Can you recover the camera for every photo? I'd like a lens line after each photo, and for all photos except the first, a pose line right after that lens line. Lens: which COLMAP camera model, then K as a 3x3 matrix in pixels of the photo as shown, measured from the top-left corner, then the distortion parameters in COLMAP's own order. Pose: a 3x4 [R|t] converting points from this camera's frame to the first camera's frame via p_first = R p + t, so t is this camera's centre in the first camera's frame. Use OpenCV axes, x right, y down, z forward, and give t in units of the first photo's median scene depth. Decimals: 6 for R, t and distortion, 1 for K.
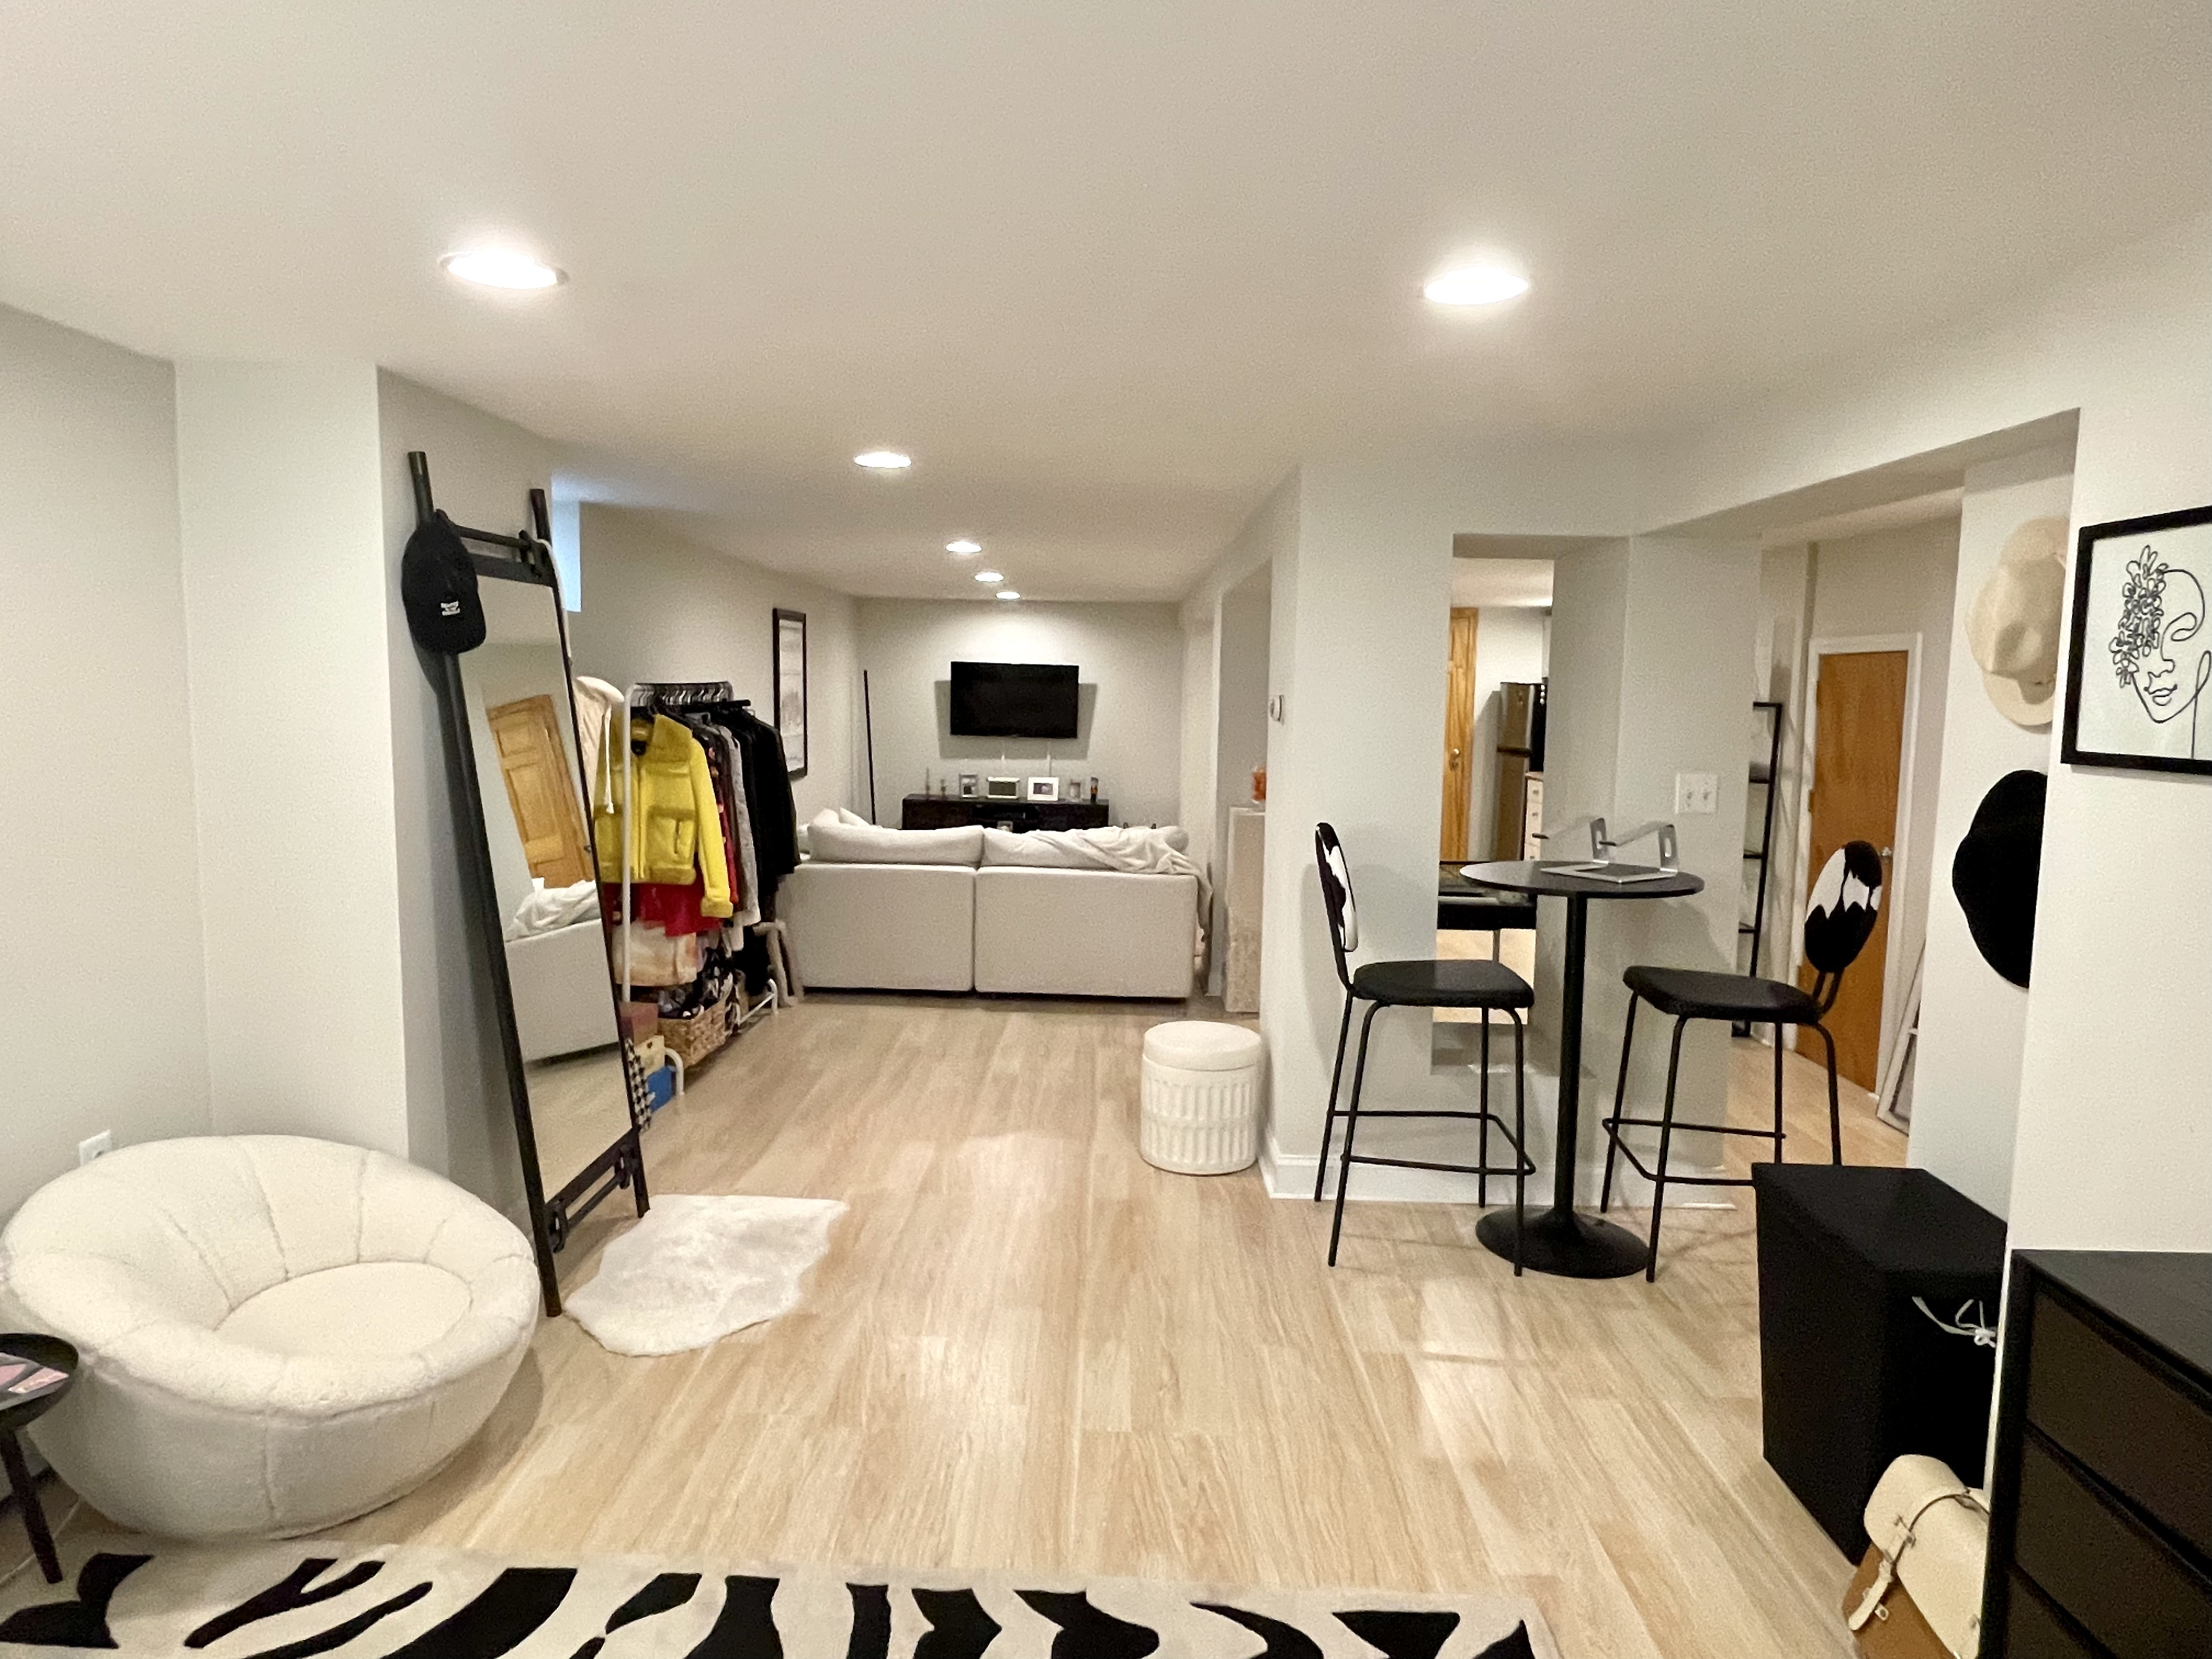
lens RADIAL K [[1306.8, 0, 1100.5], [0, 1306.8, 827.5], [0, 0, 1]] dist [0.004751, -0.021269]
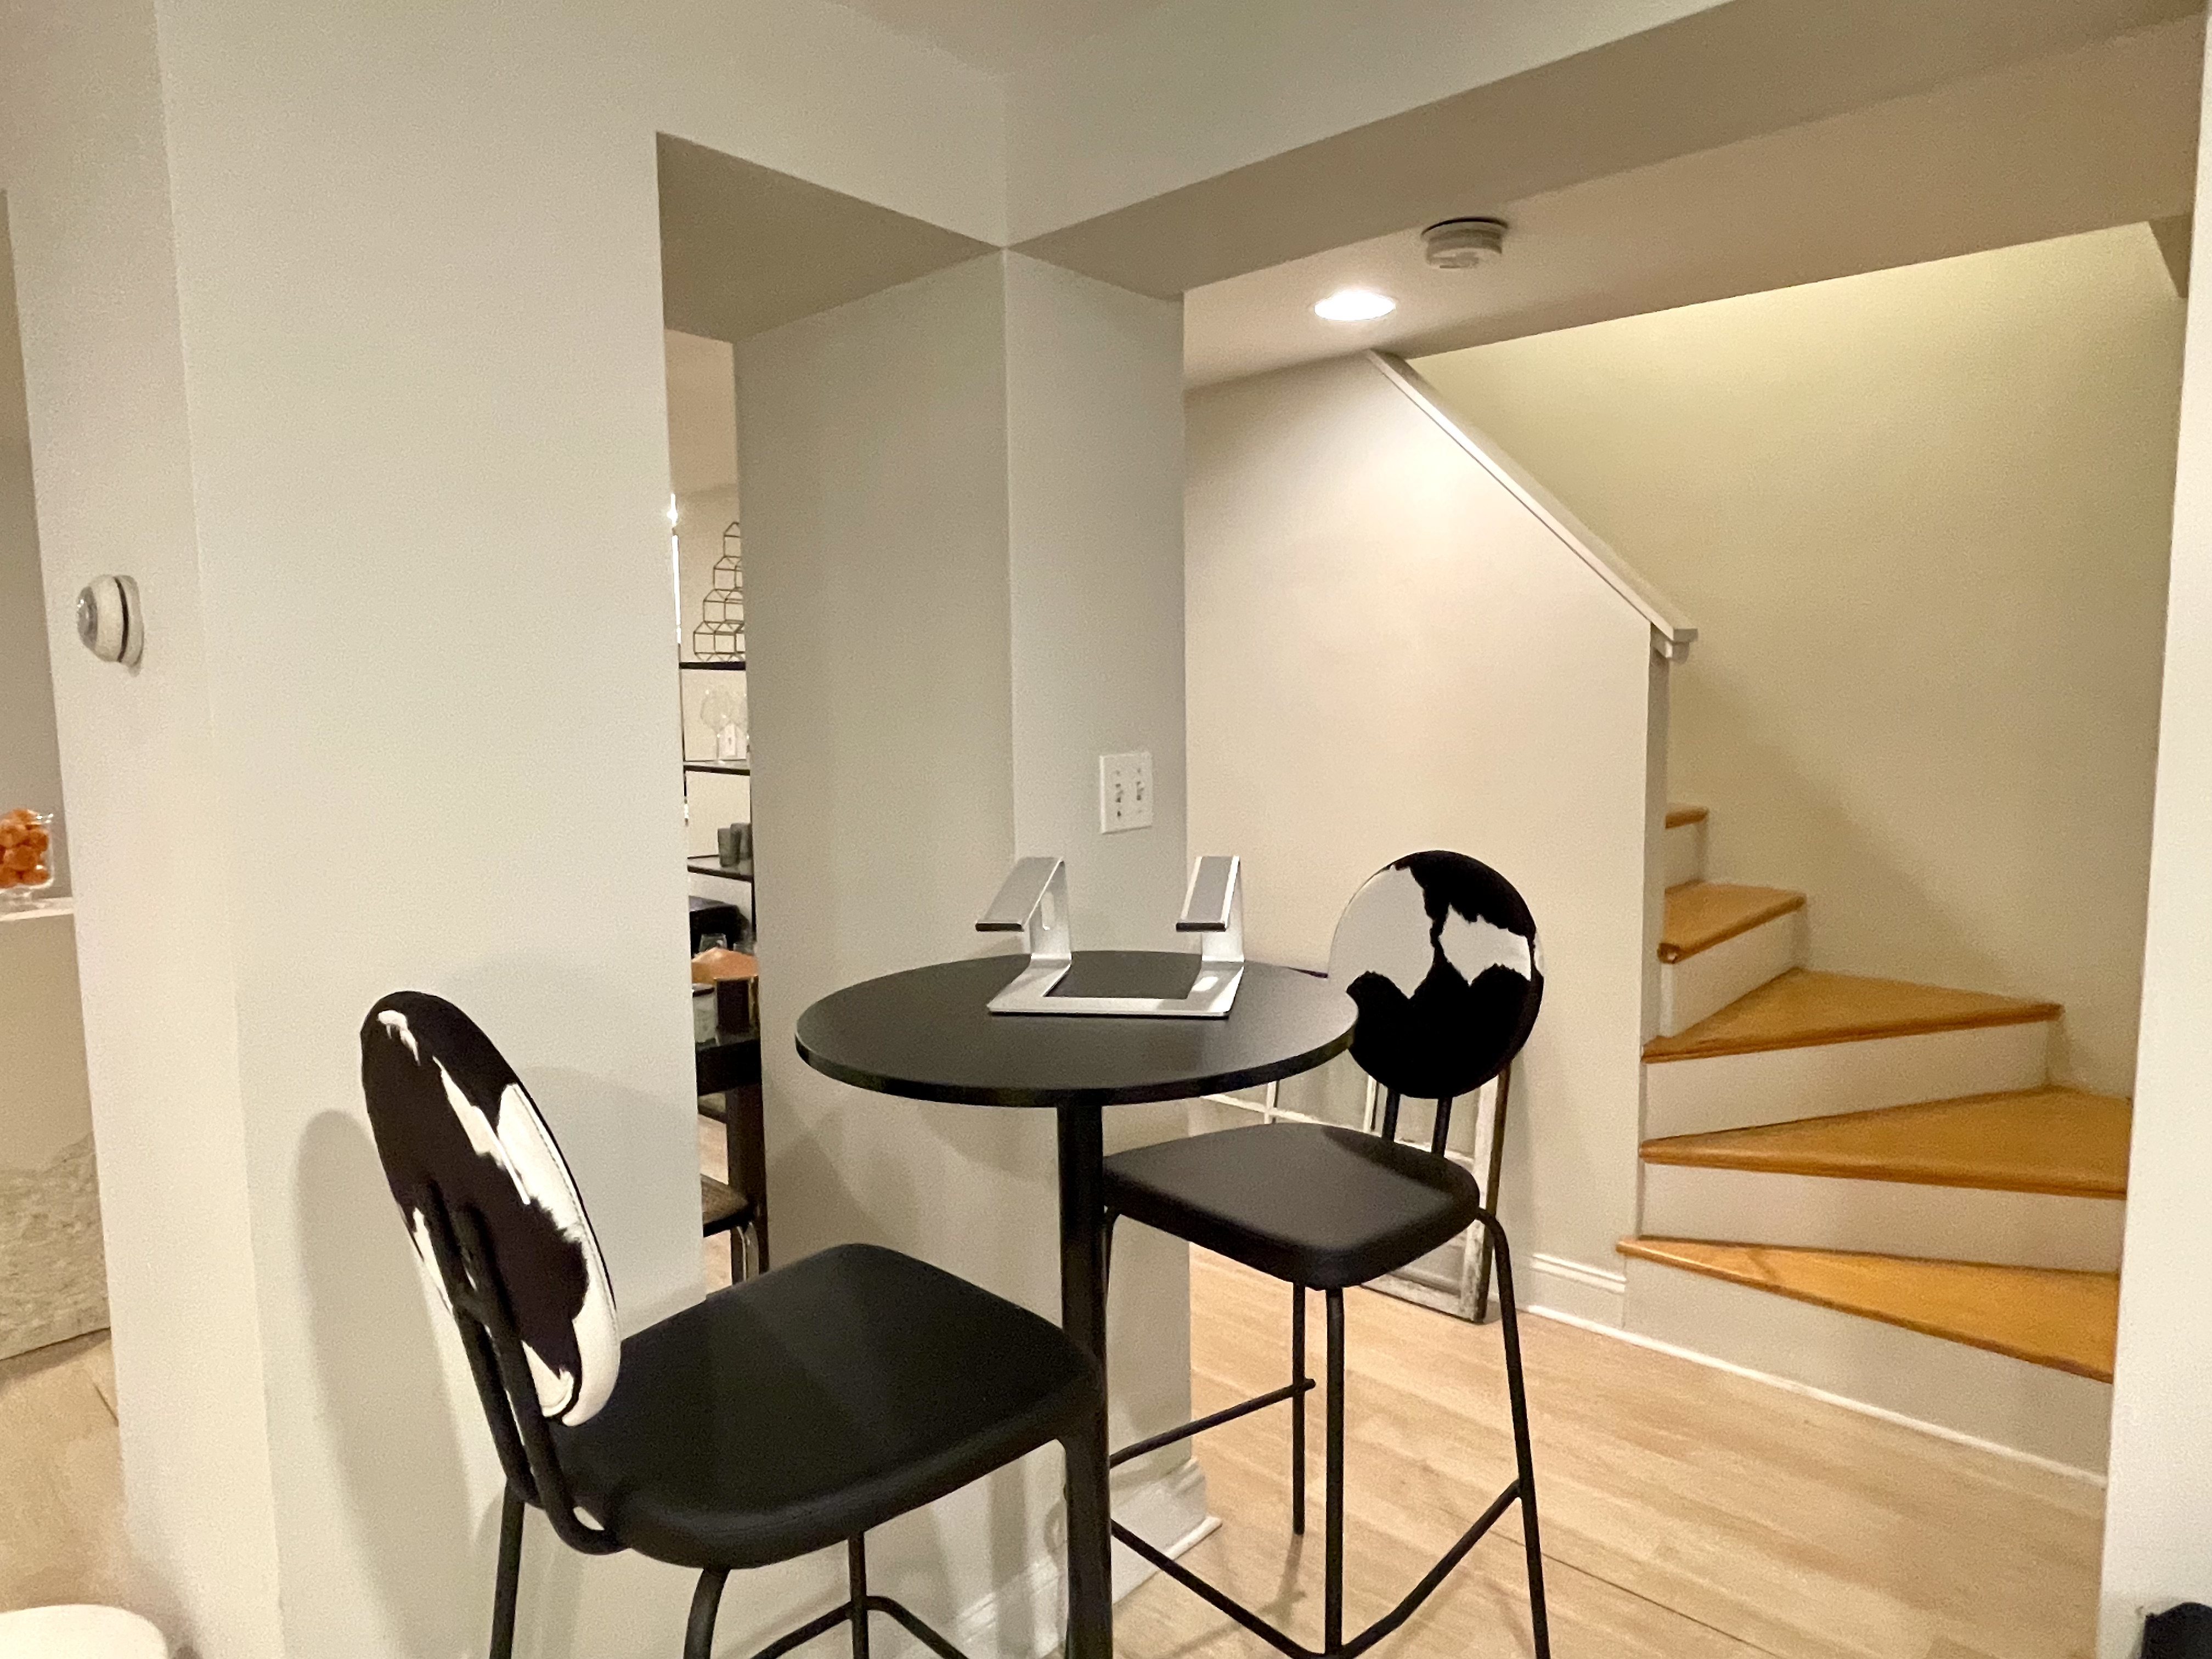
lens RADIAL K [[1306.8, 0, 1100.5], [0, 1306.8, 827.5], [0, 0, 1]] dist [0.004751, -0.021269]
pose [[0.650920, -0.095114, 0.753164, 0.063280], [0.094045, 0.994581, 0.044324, -0.038643], [-0.753298, 0.041980, 0.656338, 0.732919]]
